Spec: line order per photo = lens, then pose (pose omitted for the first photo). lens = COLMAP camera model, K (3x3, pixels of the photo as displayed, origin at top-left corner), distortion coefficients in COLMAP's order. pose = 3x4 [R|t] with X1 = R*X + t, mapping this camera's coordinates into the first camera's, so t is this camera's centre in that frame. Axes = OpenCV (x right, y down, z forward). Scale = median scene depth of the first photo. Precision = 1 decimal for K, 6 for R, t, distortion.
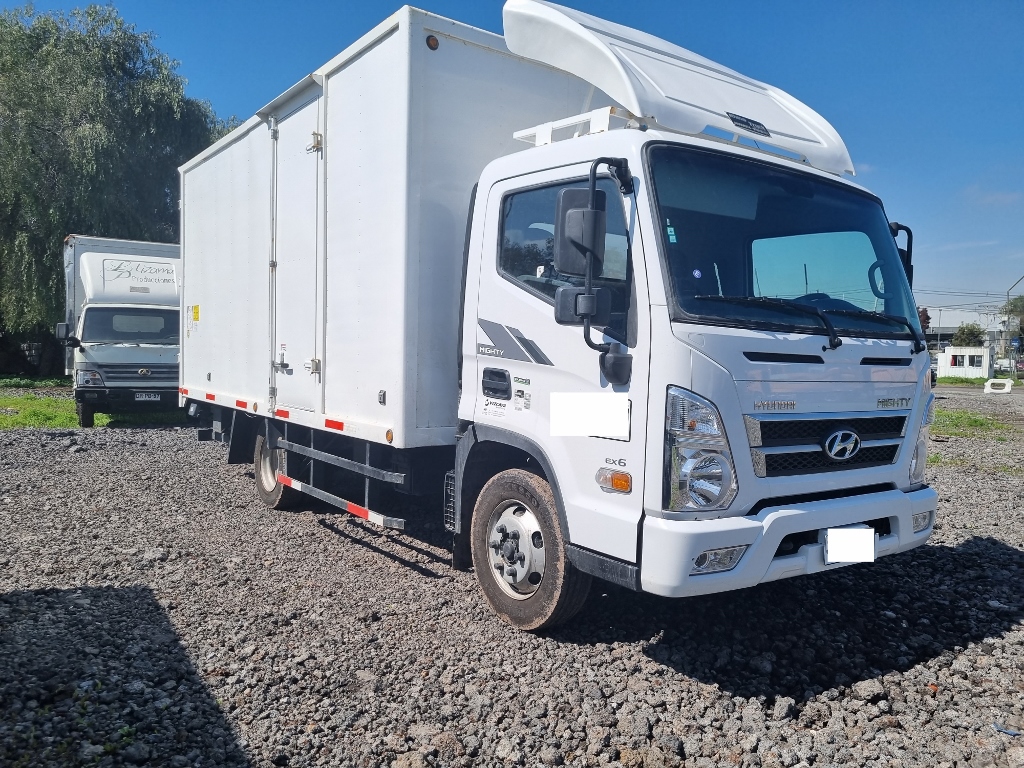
lens RADIAL K [[784.9, 0, 511.1], [0, 784.9, 383.0], [0, 0, 1]] dist [0.026695, -0.021110]
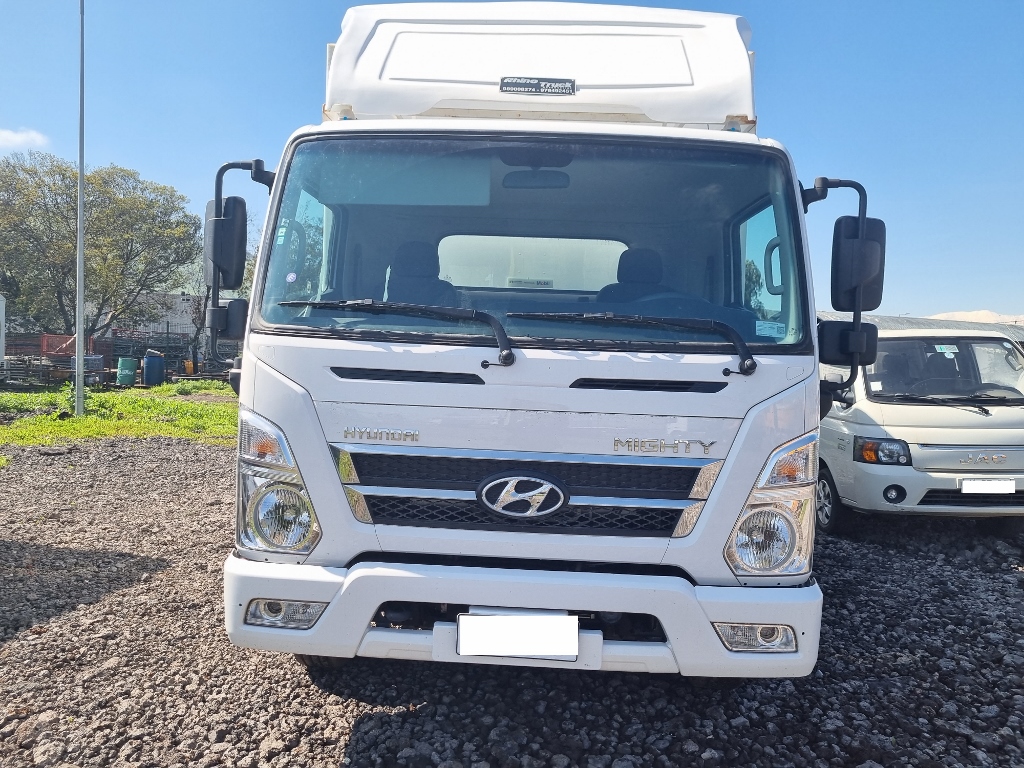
lens RADIAL K [[784.9, 0, 510.0], [0, 784.9, 383.7], [0, 0, 1]] dist [0.026695, -0.021110]
pose [[0.795119, 0.010204, -0.606367, 0.860791], [-0.036654, 0.998839, -0.031255, -0.002759], [0.605345, 0.047078, 0.794570, 0.414062]]
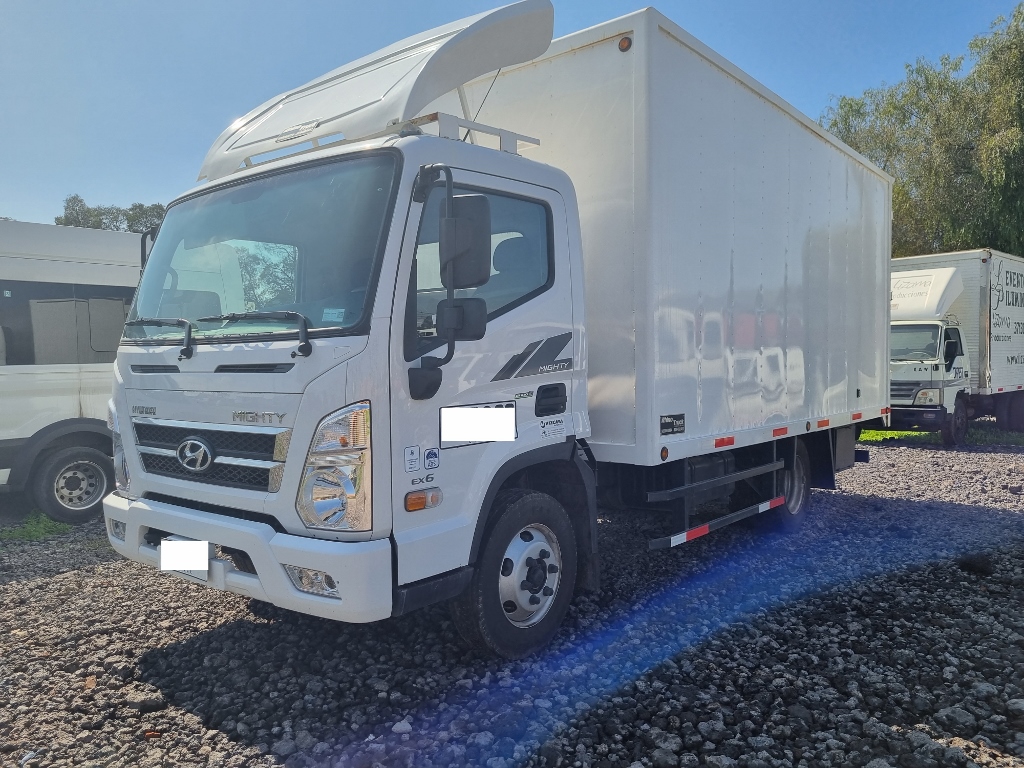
lens RADIAL K [[784.9, 0, 512.3], [0, 784.9, 390.5], [0, 0, 1]] dist [0.026695, -0.021110]
pose [[0.266652, 0.001216, -0.963792, 1.486310], [-0.016790, 0.999853, -0.003384, -0.005376], [0.963647, 0.017084, 0.266633, 1.131686]]
